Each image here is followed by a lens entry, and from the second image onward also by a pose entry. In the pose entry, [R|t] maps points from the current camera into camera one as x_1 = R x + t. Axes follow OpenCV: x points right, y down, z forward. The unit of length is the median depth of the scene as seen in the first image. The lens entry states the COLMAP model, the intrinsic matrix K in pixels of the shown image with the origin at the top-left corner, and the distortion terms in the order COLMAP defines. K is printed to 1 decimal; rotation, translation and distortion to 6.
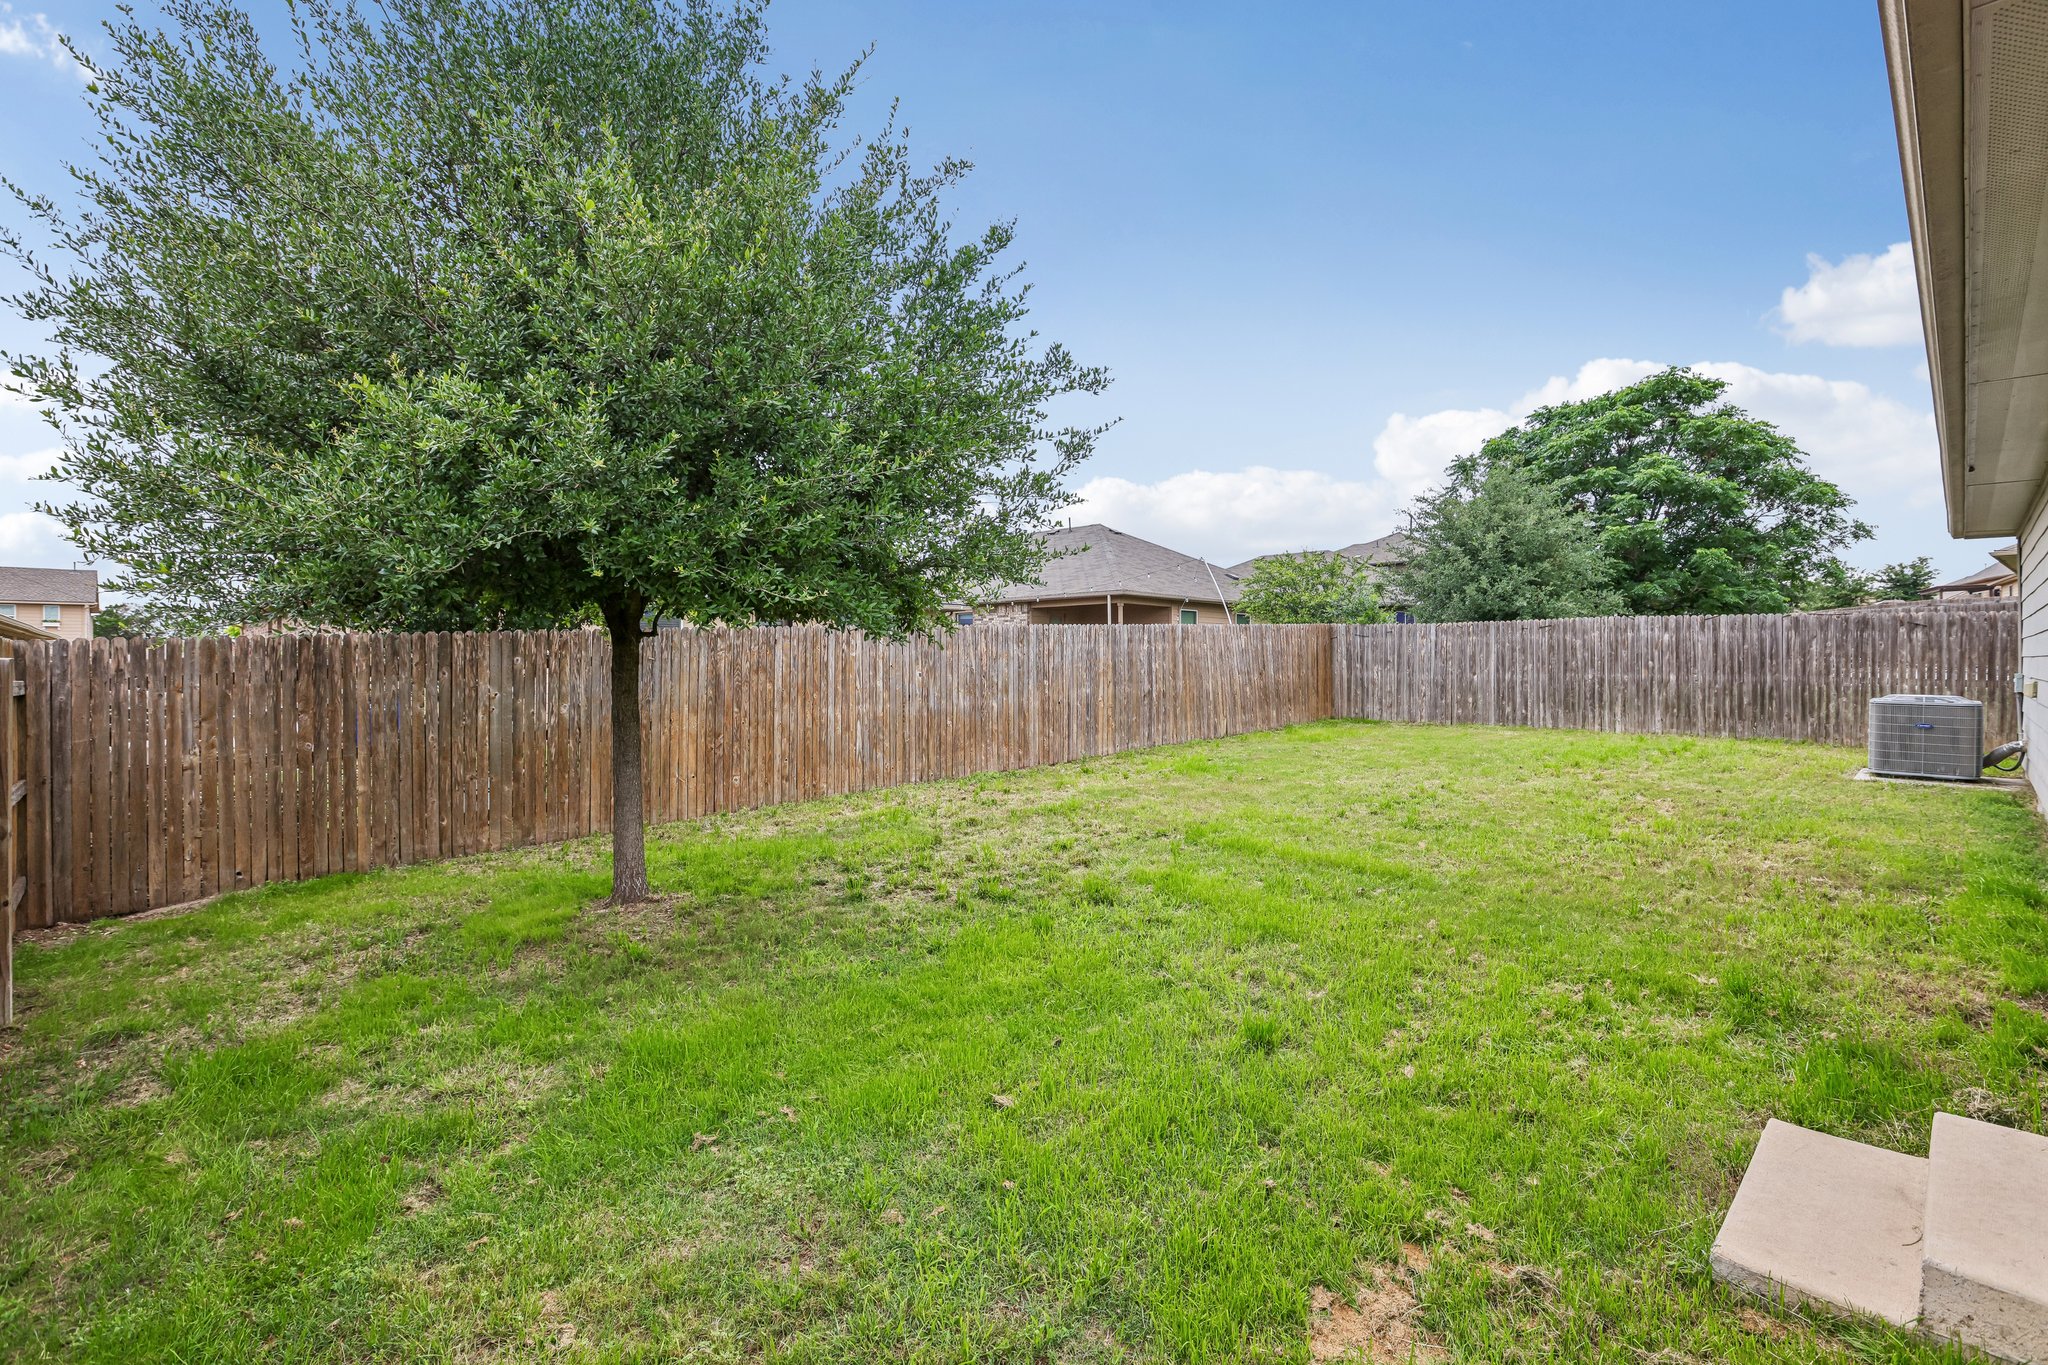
lens RADIAL K [[934.7, 0, 1027.9], [0, 934.7, 670.1], [0, 0, 1]] dist [-0.014643, -0.000140]
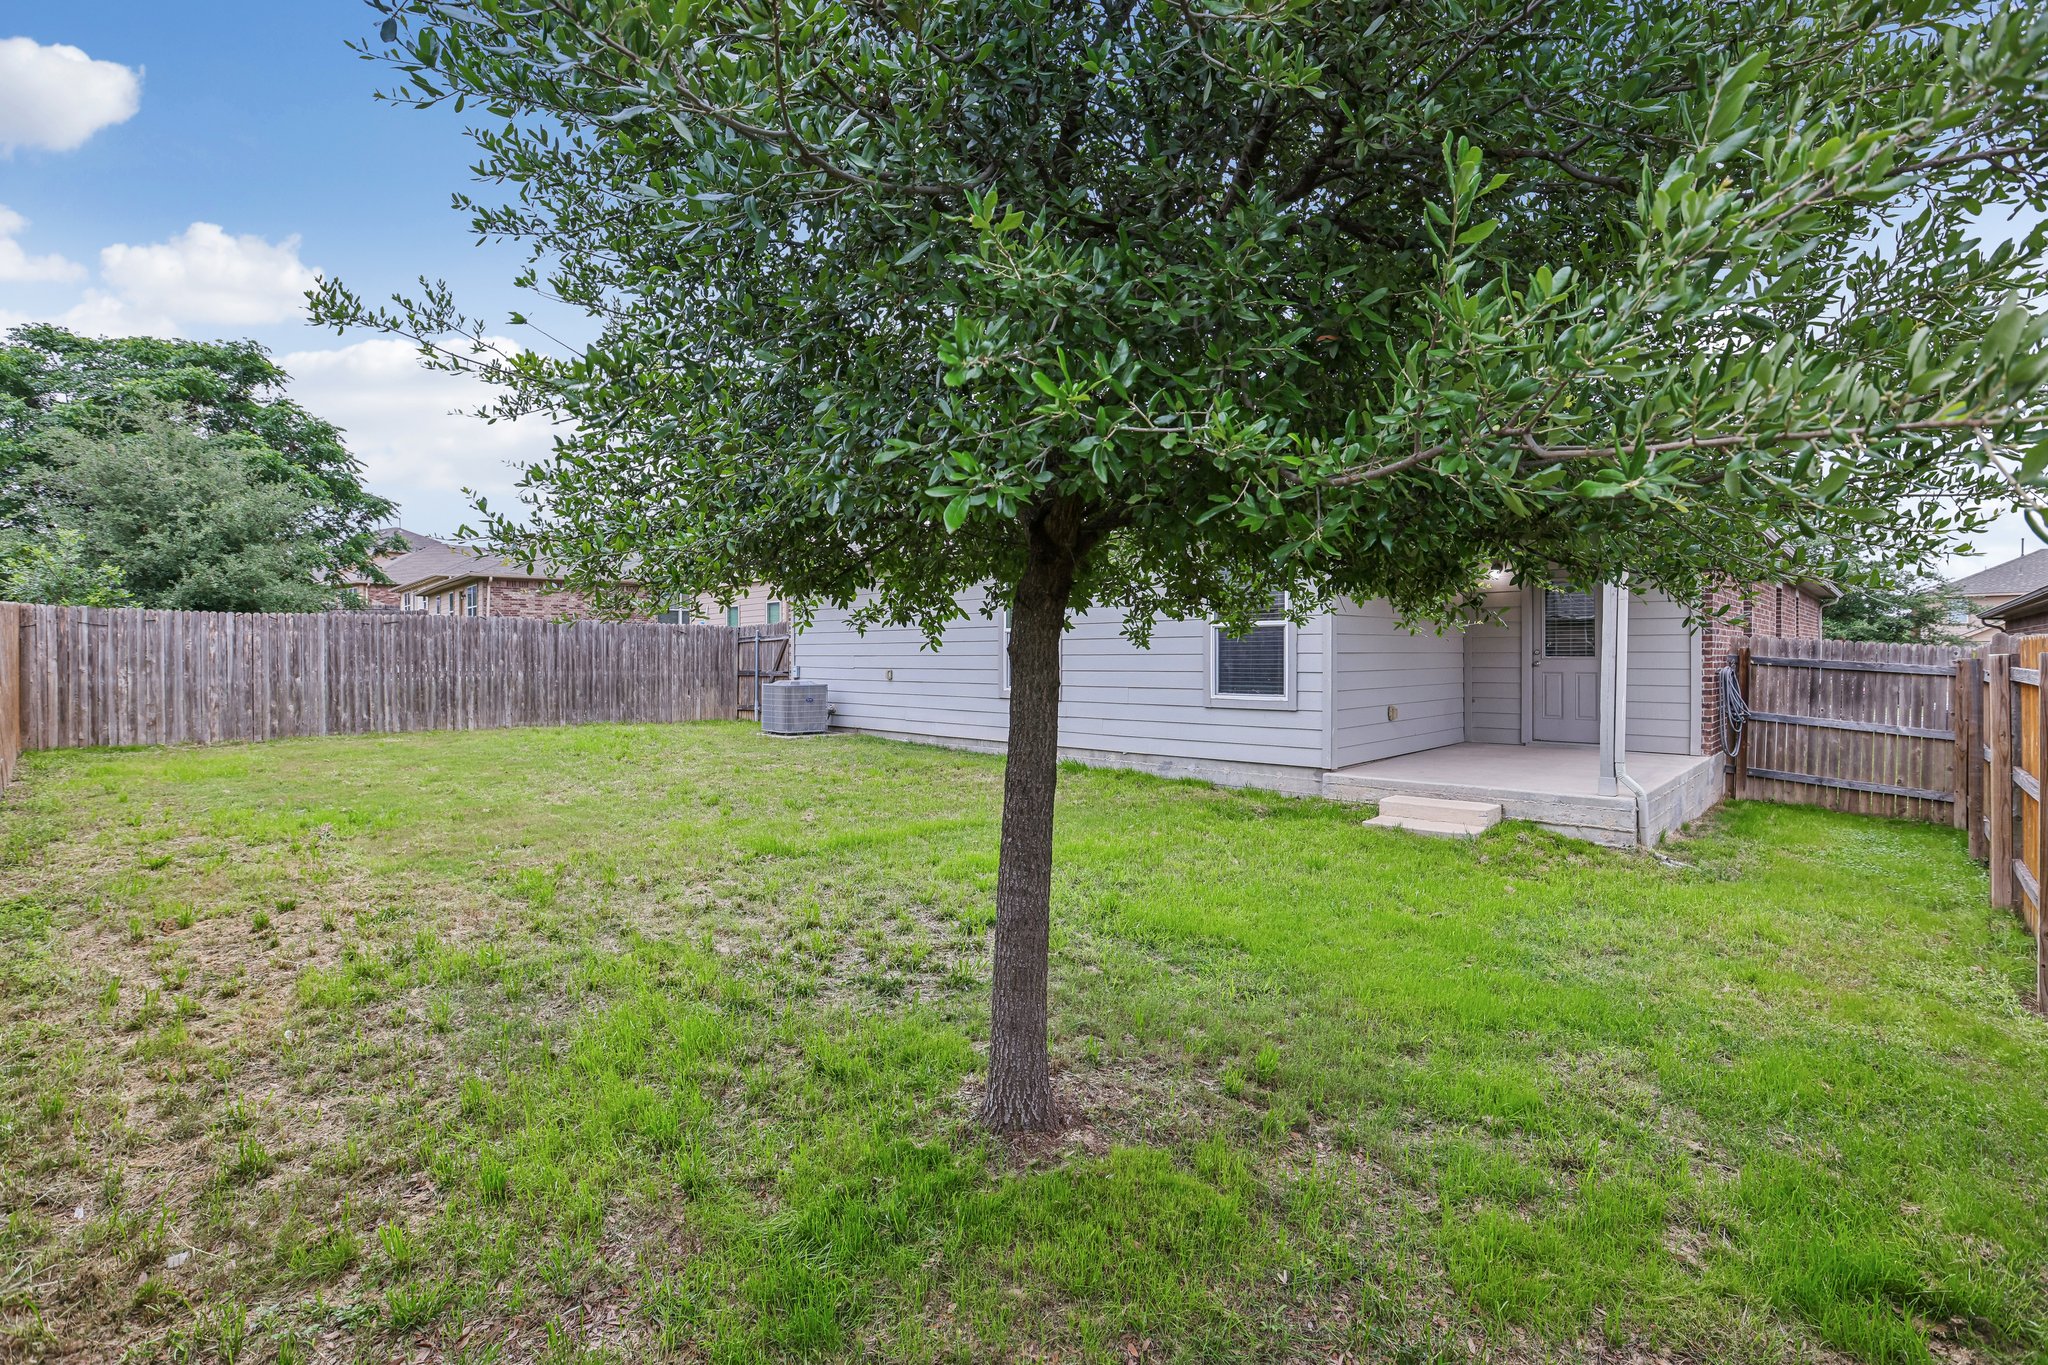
lens RADIAL K [[934.7, 0, 1027.6], [0, 934.7, 670.6], [0, 0, 1]] dist [-0.014643, -0.000140]
pose [[-0.035063, -0.015646, 0.999263, -0.386989], [0.013527, 0.999778, 0.016128, -0.005690], [-0.999294, 0.014083, -0.034843, 0.403227]]
